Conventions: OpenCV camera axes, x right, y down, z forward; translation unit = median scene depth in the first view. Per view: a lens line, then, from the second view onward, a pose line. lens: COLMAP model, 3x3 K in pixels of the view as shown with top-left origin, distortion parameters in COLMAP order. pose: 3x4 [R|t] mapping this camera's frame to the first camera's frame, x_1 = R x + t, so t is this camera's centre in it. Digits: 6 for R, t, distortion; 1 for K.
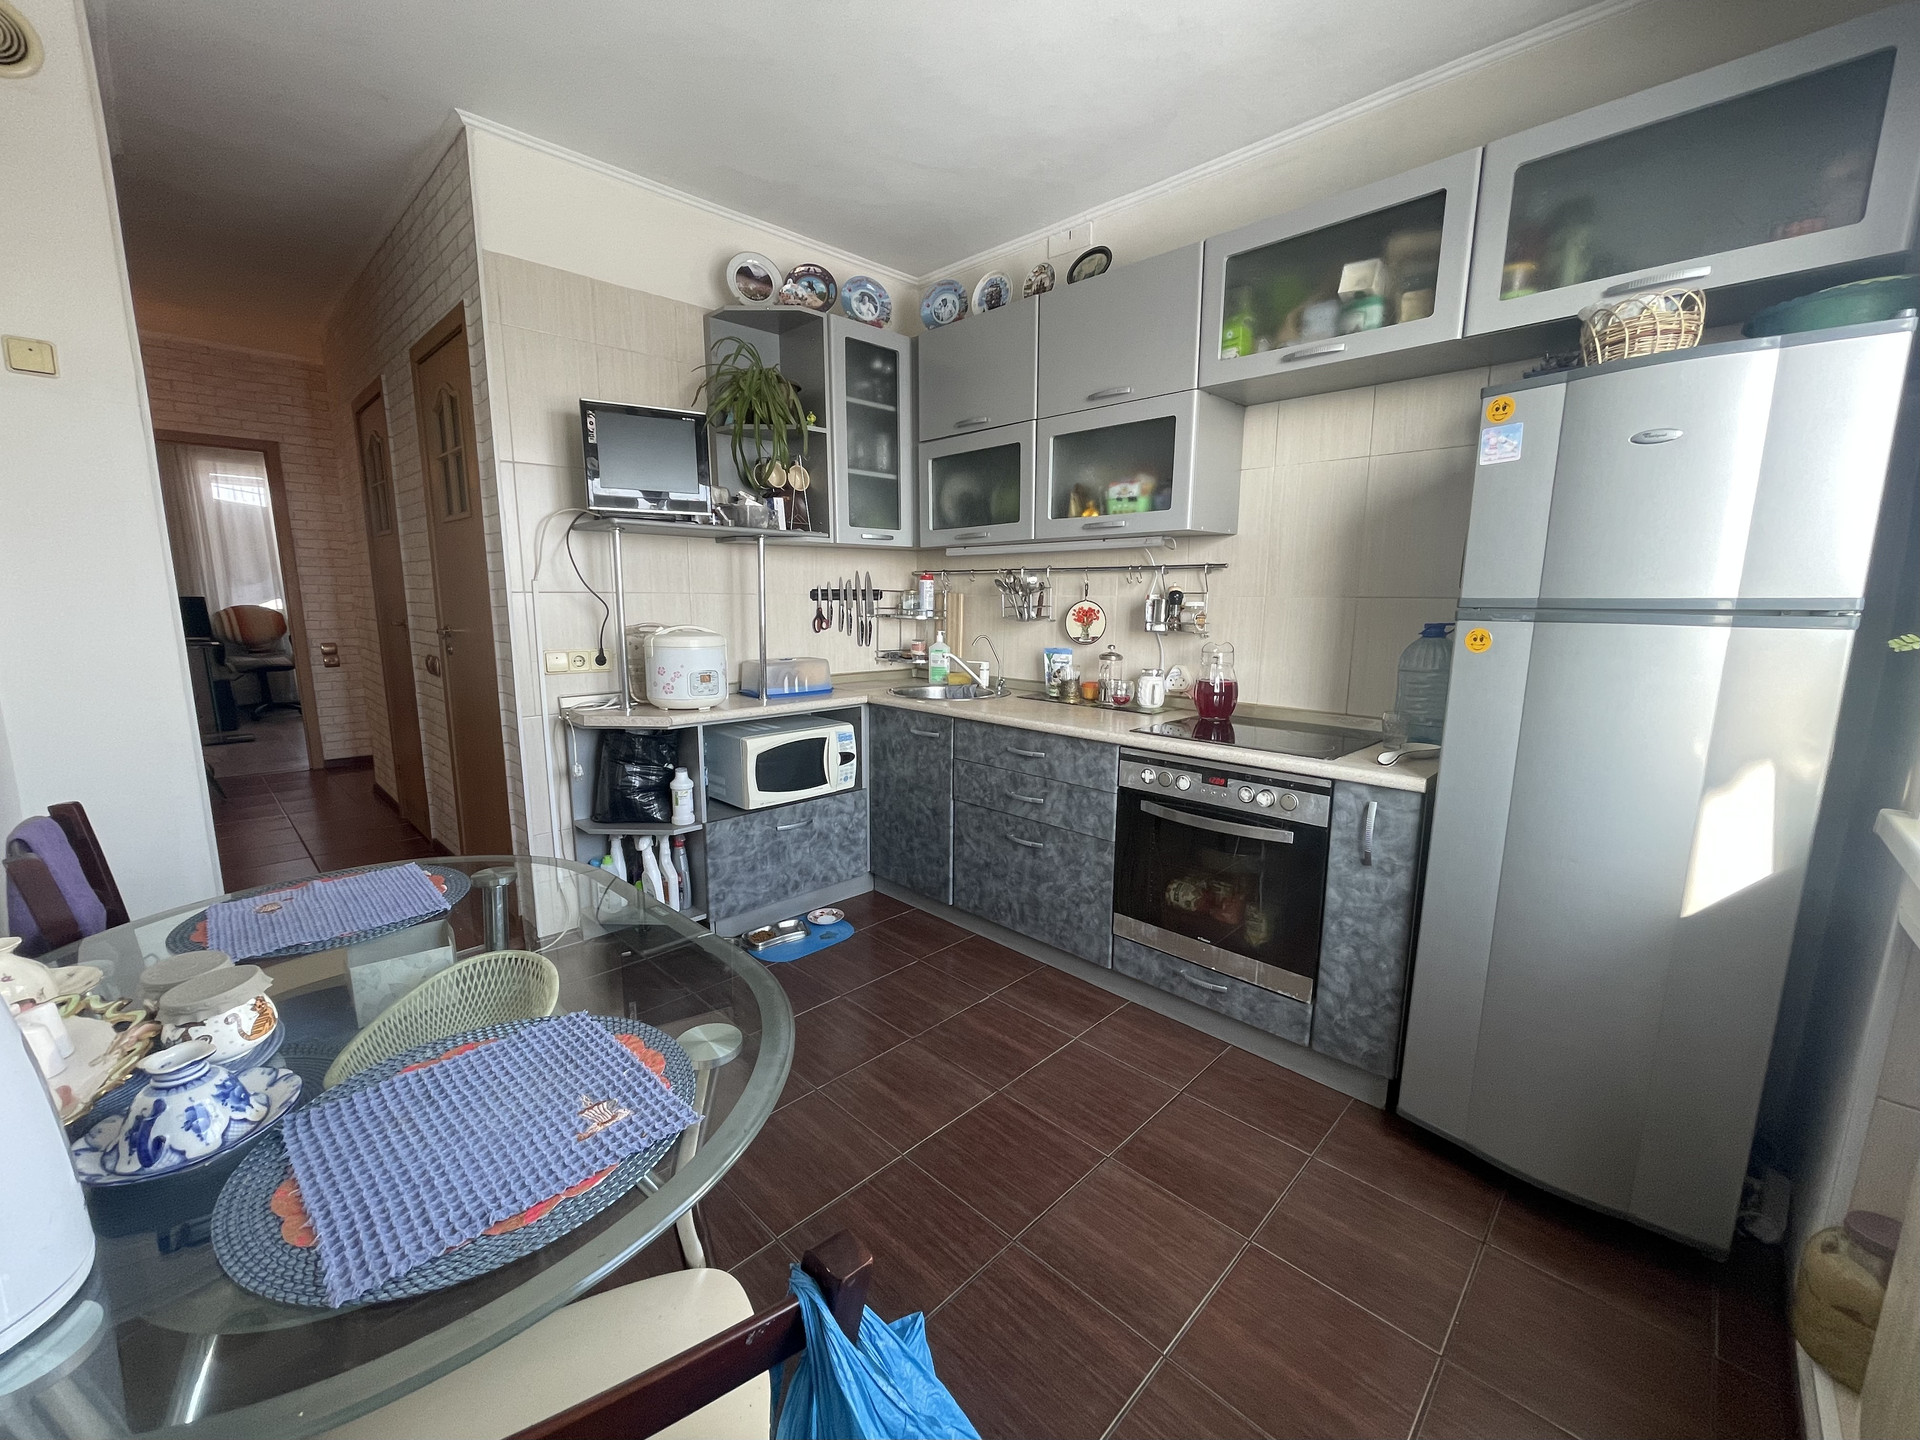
lens RADIAL K [[772.1, 0, 967.0], [0, 772.1, 730.4], [0, 0, 1]] dist [-0.005140, 0.001171]
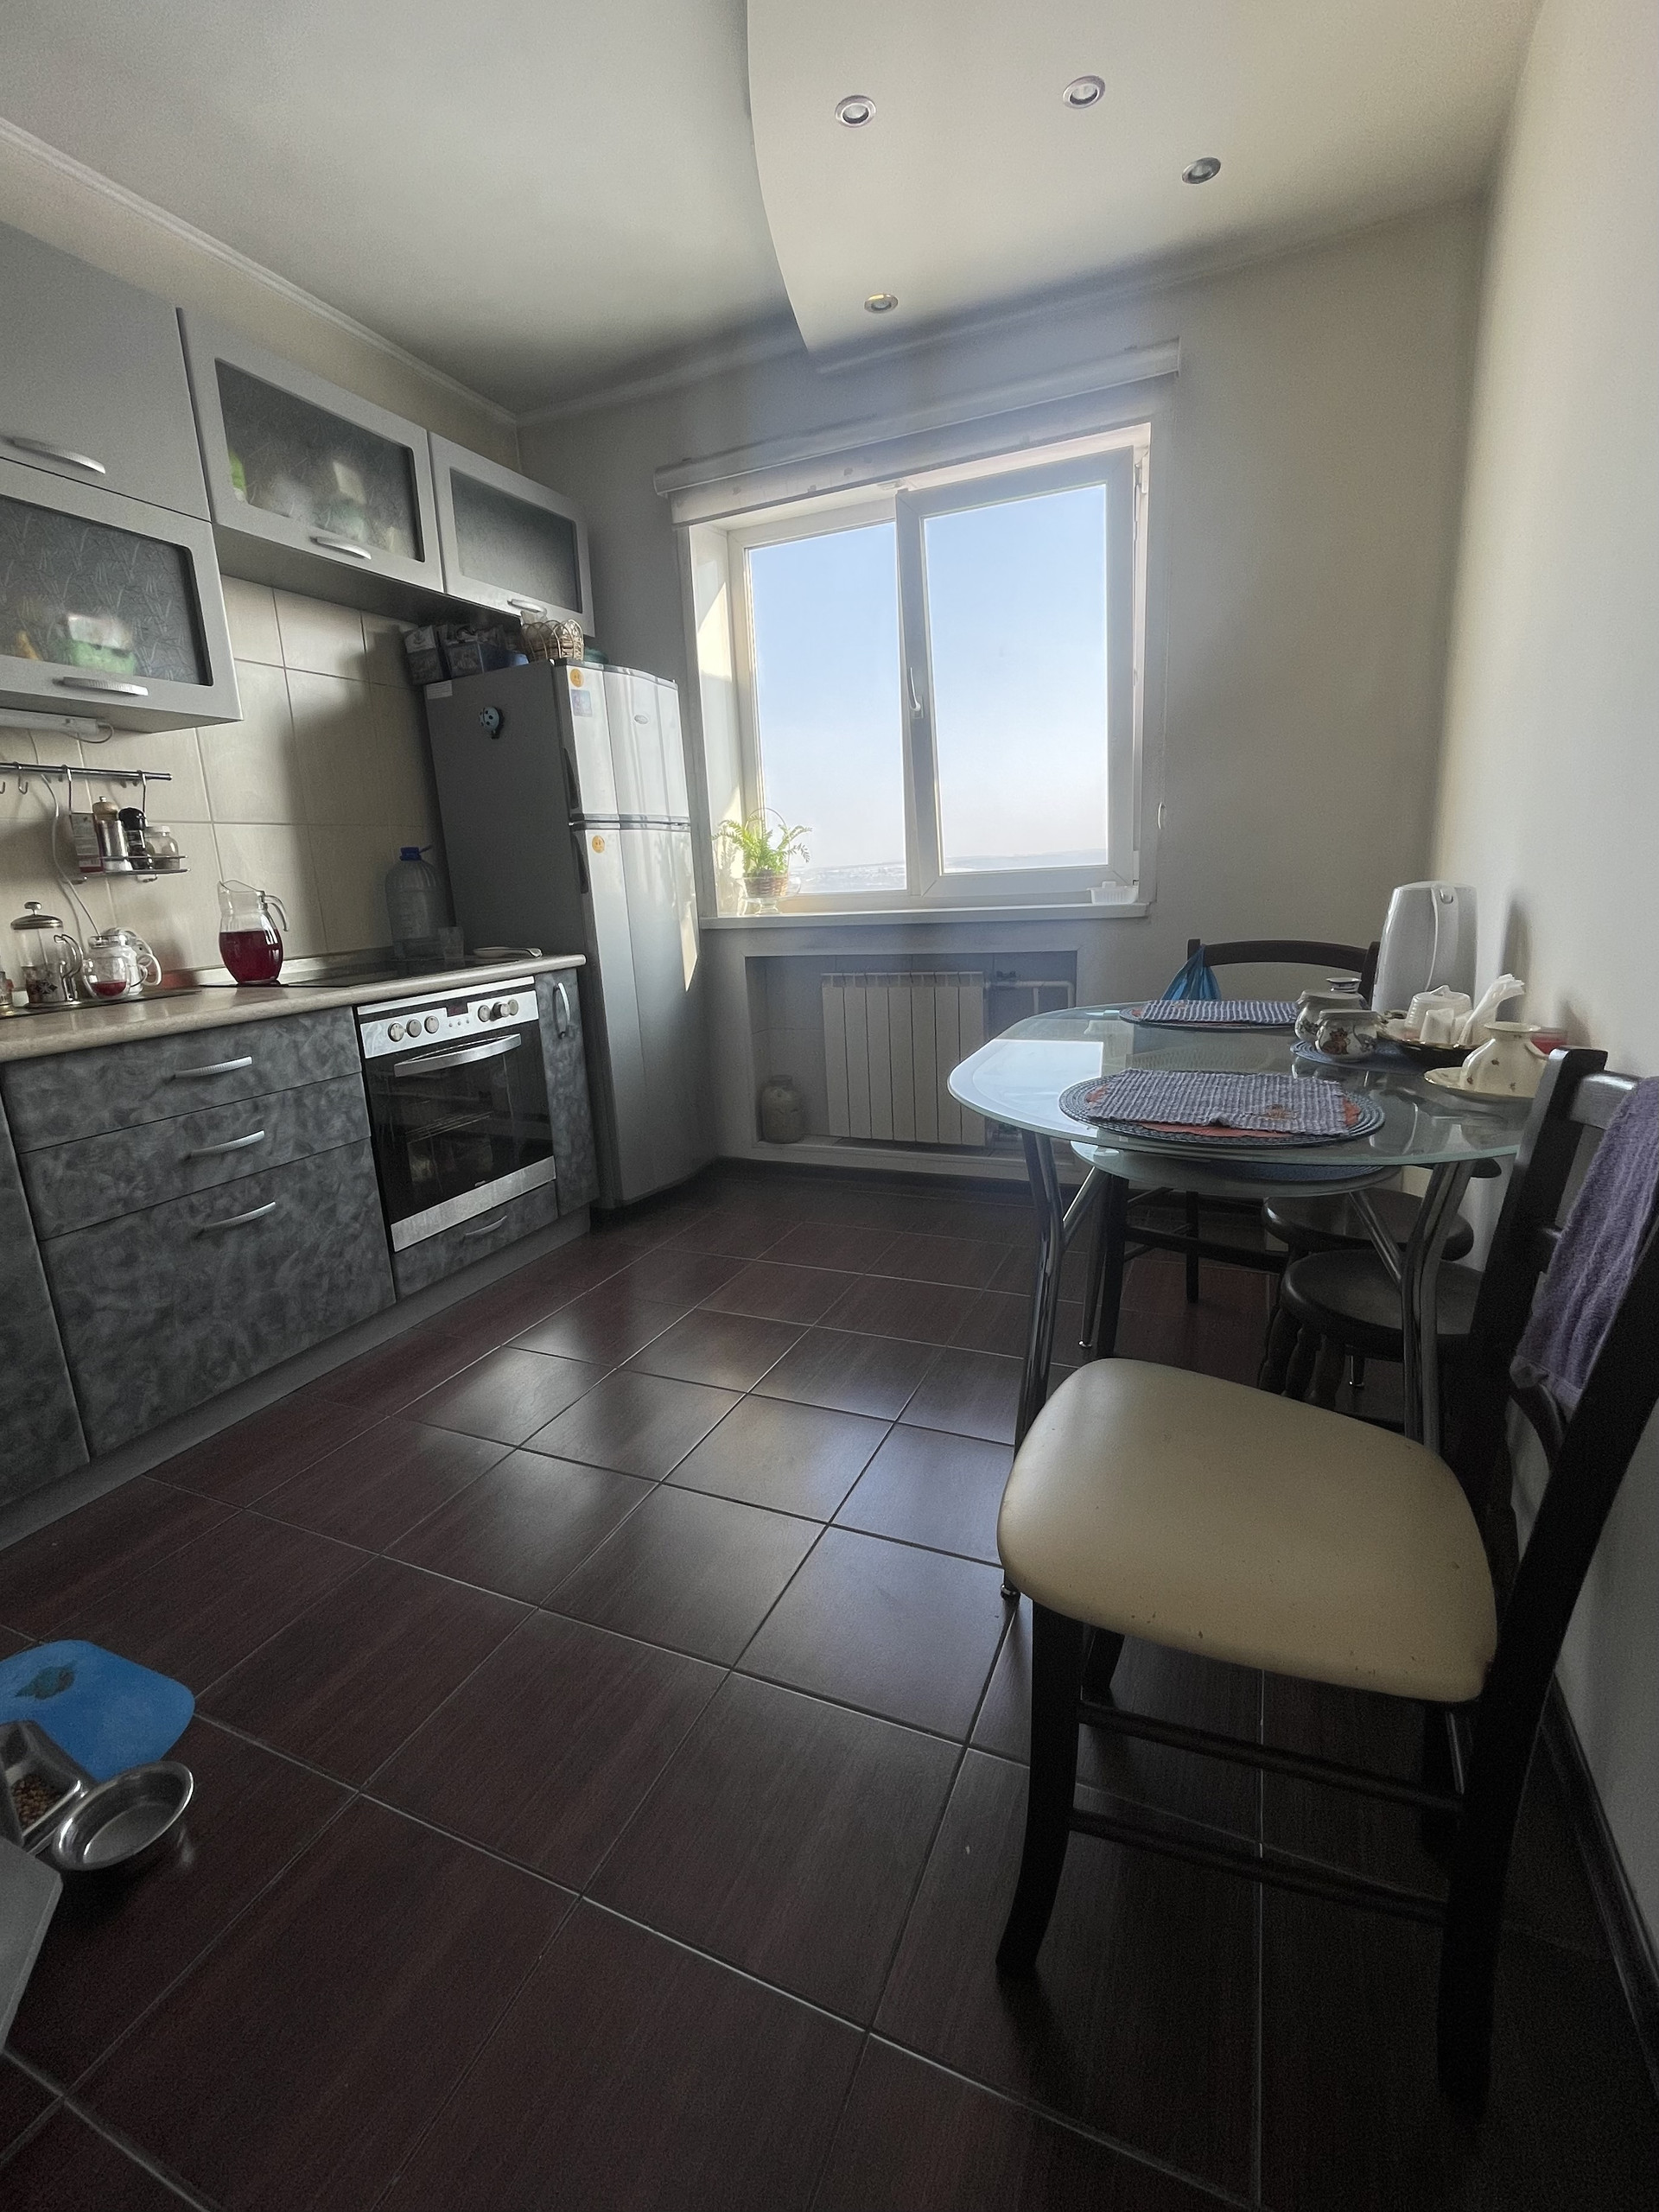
lens RADIAL K [[988.2, 0, 823.2], [0, 988.2, 1099.6], [0, 0, 1]] dist [-0.007178, 0.002856]
pose [[-0.346418, -0.205616, 0.915269, -0.780364], [0.204495, 0.935666, 0.287597, -0.071311], [-0.915520, 0.286796, -0.282084, 0.794163]]
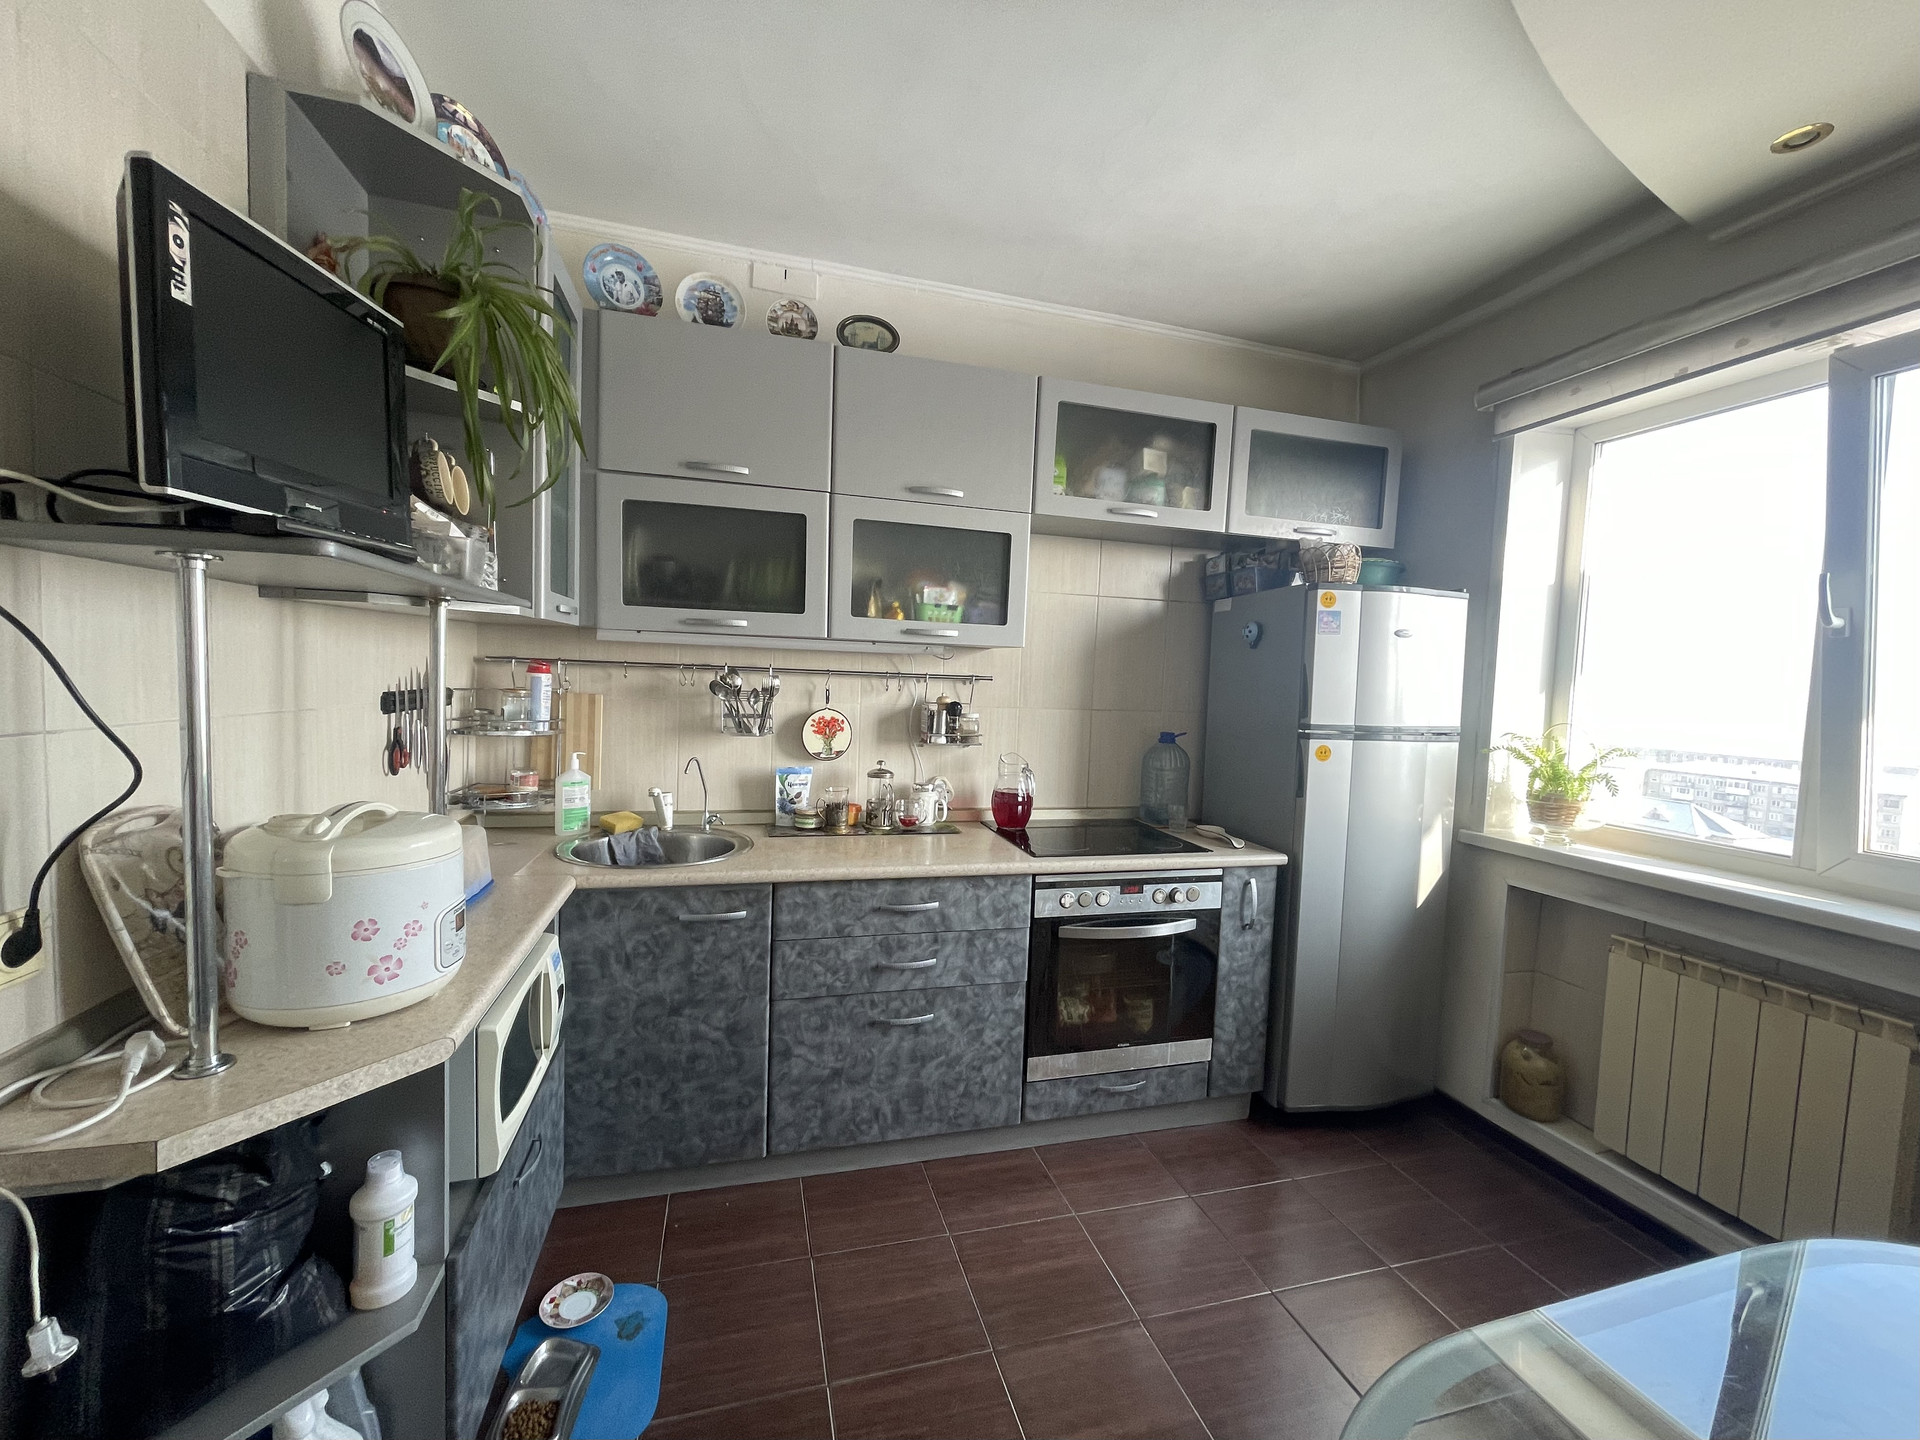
lens RADIAL K [[772.1, 0, 954.5], [0, 772.1, 725.8], [0, 0, 1]] dist [-0.005140, 0.001171]
pose [[0.499343, -0.044206, 0.865276, -0.585074], [0.115381, 0.993195, -0.015844, -0.140498], [-0.858687, 0.107748, 0.501045, 0.539282]]
